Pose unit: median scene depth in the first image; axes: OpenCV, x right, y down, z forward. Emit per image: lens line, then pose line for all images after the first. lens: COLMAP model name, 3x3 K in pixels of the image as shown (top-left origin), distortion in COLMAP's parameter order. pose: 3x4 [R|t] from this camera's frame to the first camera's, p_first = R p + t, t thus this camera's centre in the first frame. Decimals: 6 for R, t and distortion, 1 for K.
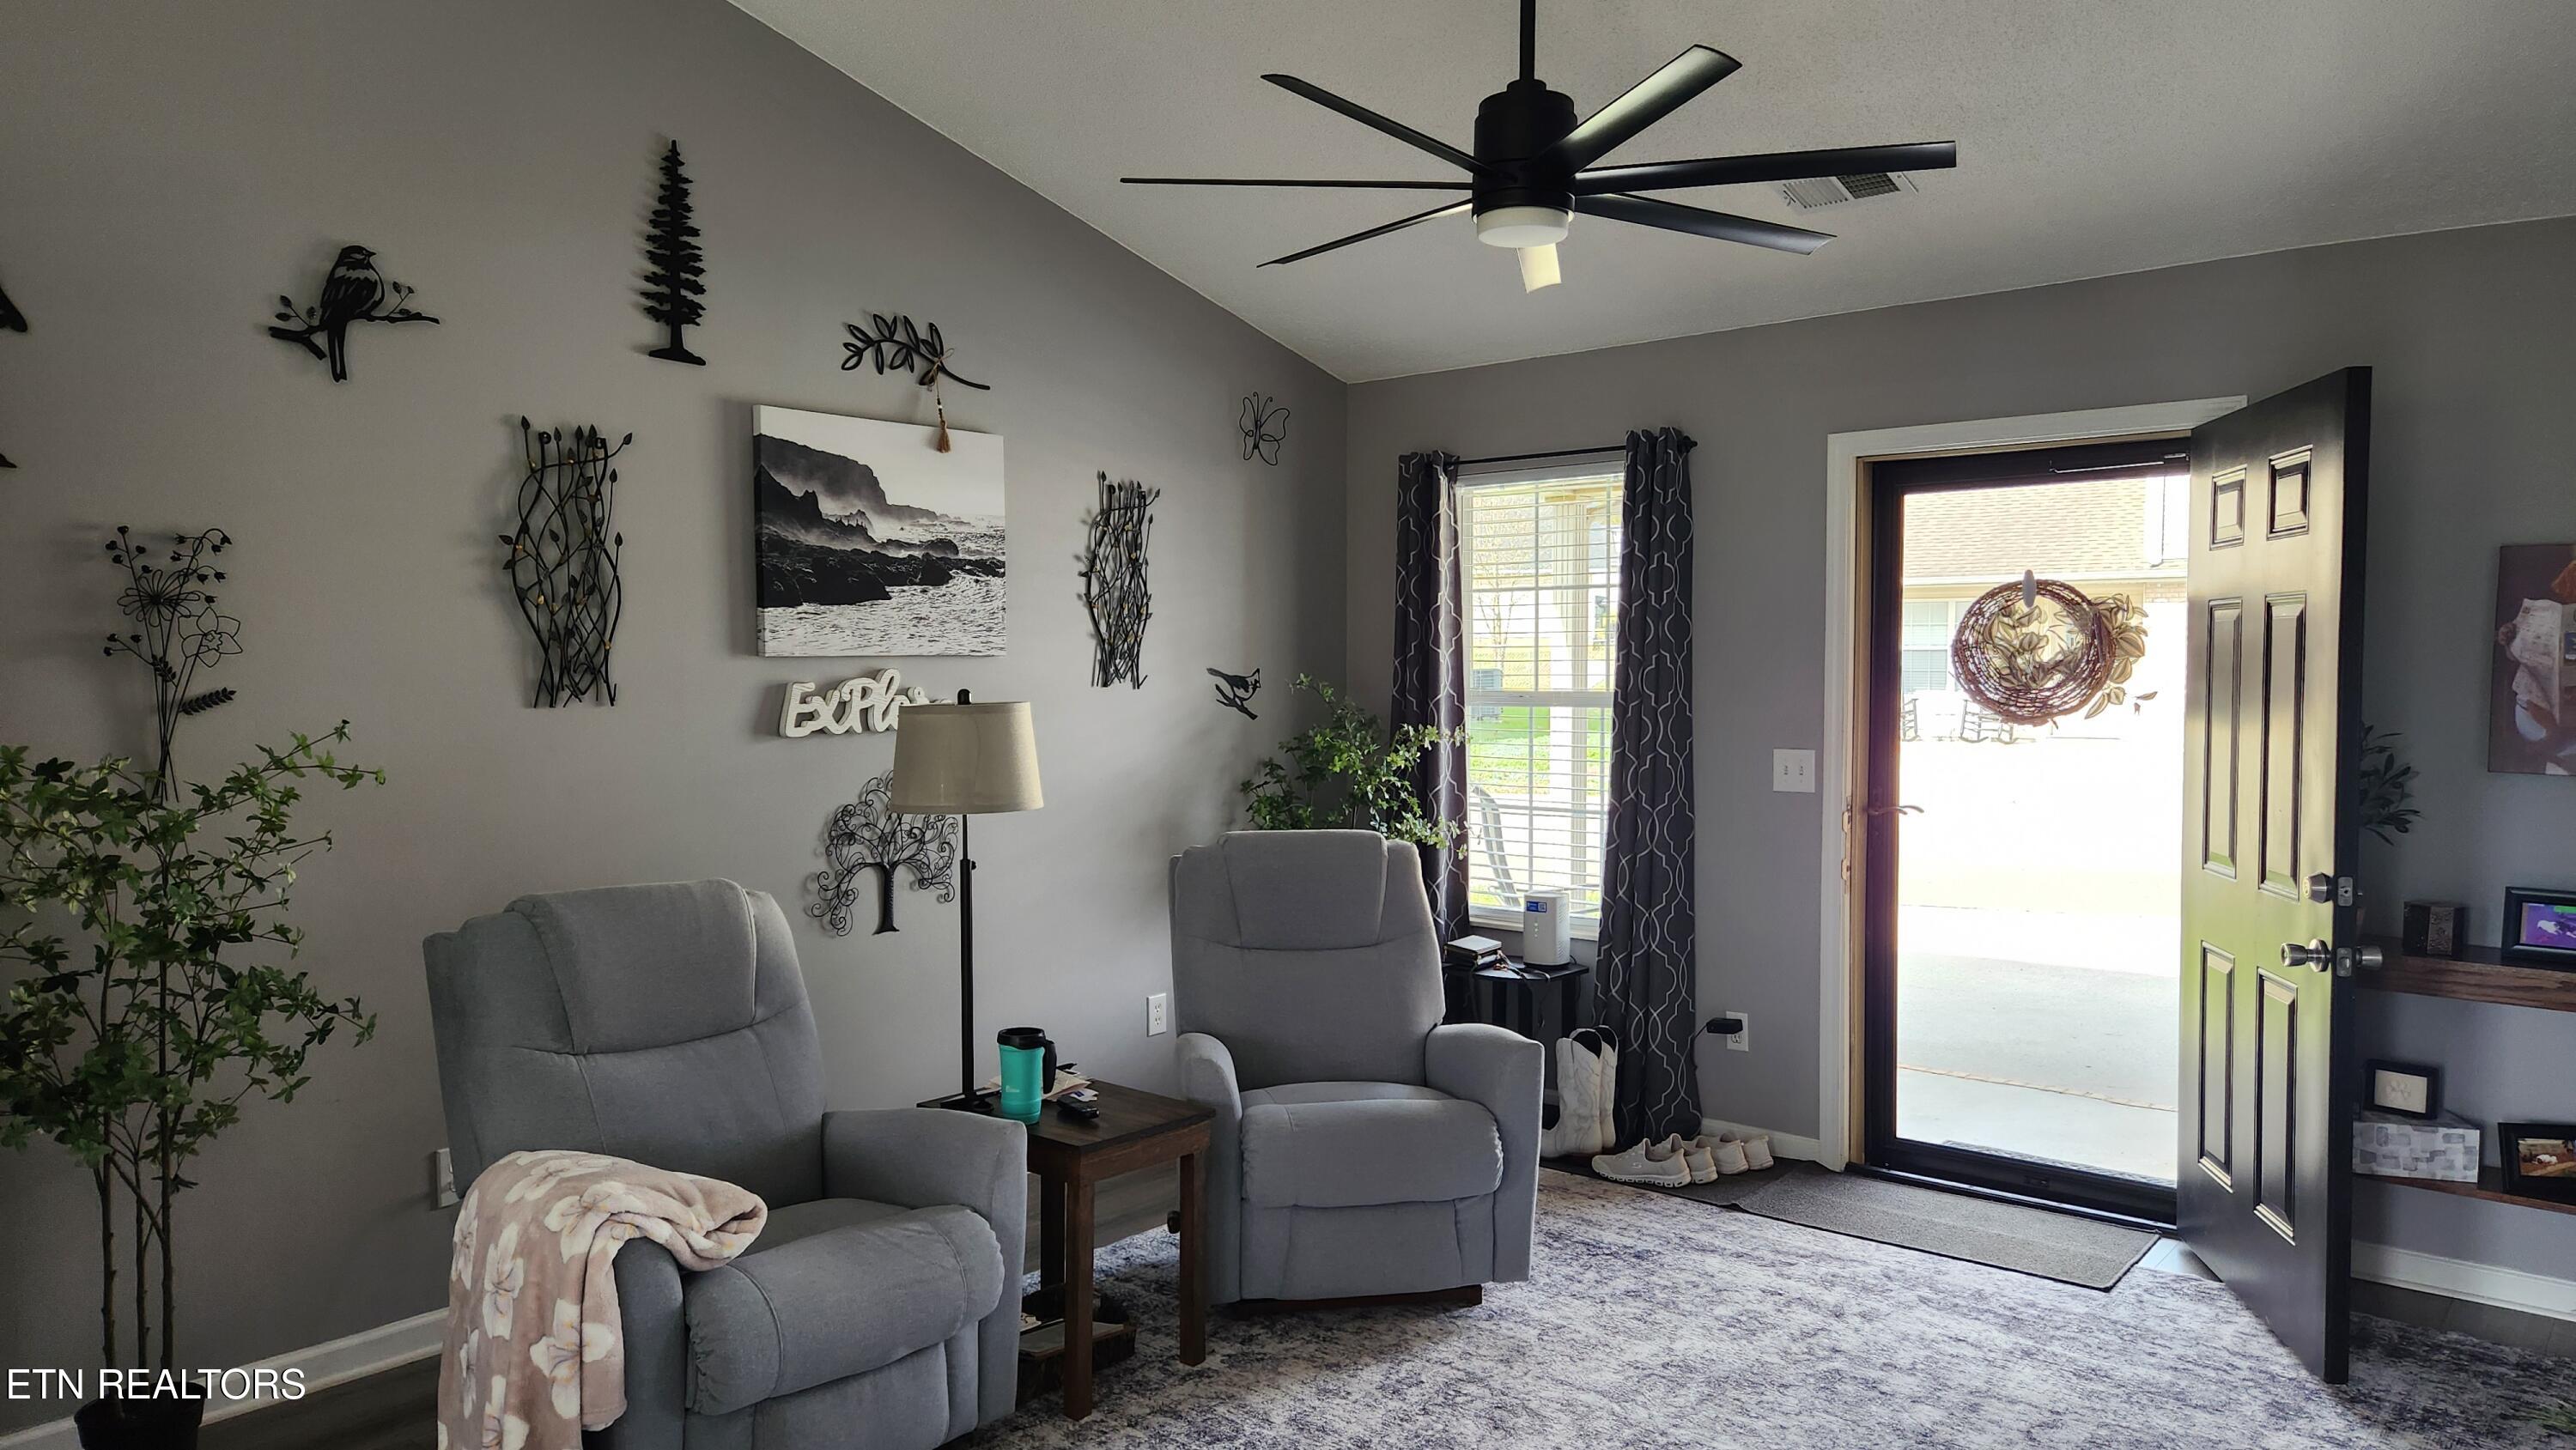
lens RADIAL K [[1718.0, 0, 1331.9], [0, 1718.0, 739.7], [0, 0, 1]] dist [0.091398, -0.094425]
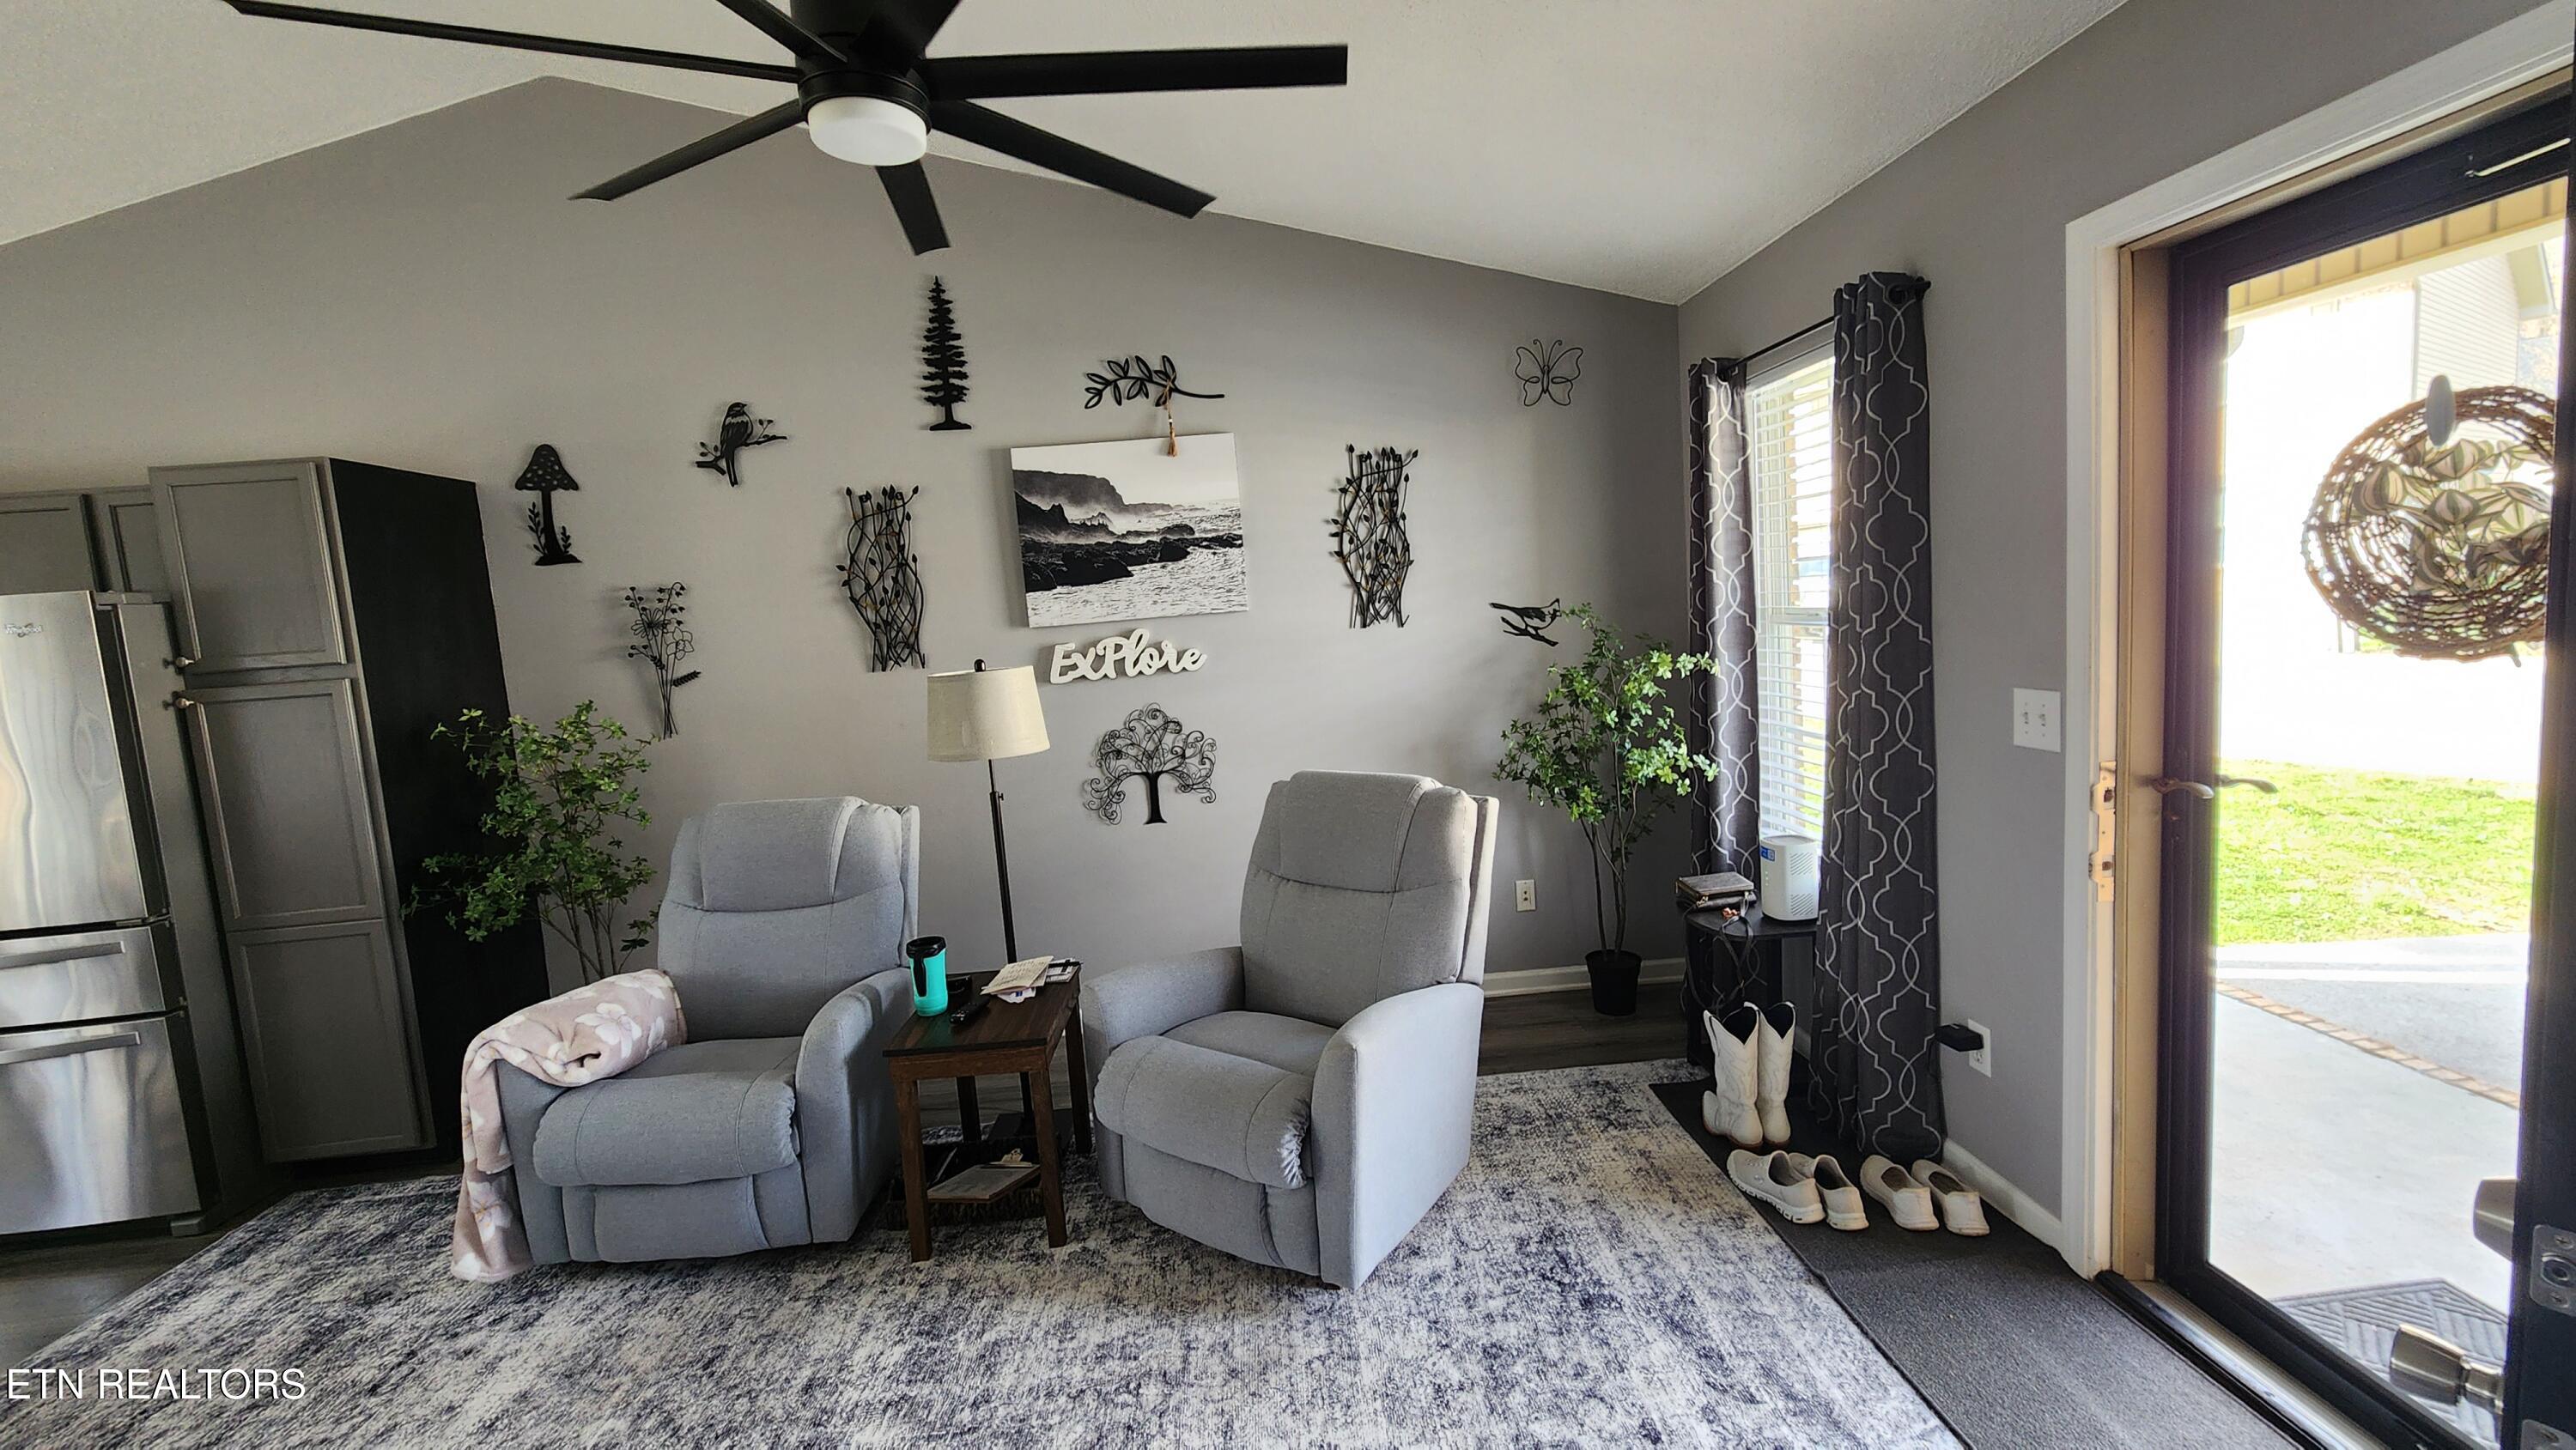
lens RADIAL K [[1063.0, 0, 1303.2], [0, 1063.0, 712.5], [0, 0, 1]] dist [-0.001287, -0.000188]
pose [[0.673054, 0.029645, -0.738999, 0.440648], [0.038296, 0.996459, 0.074851, -0.033392], [0.738601, -0.078679, 0.669535, 0.546633]]
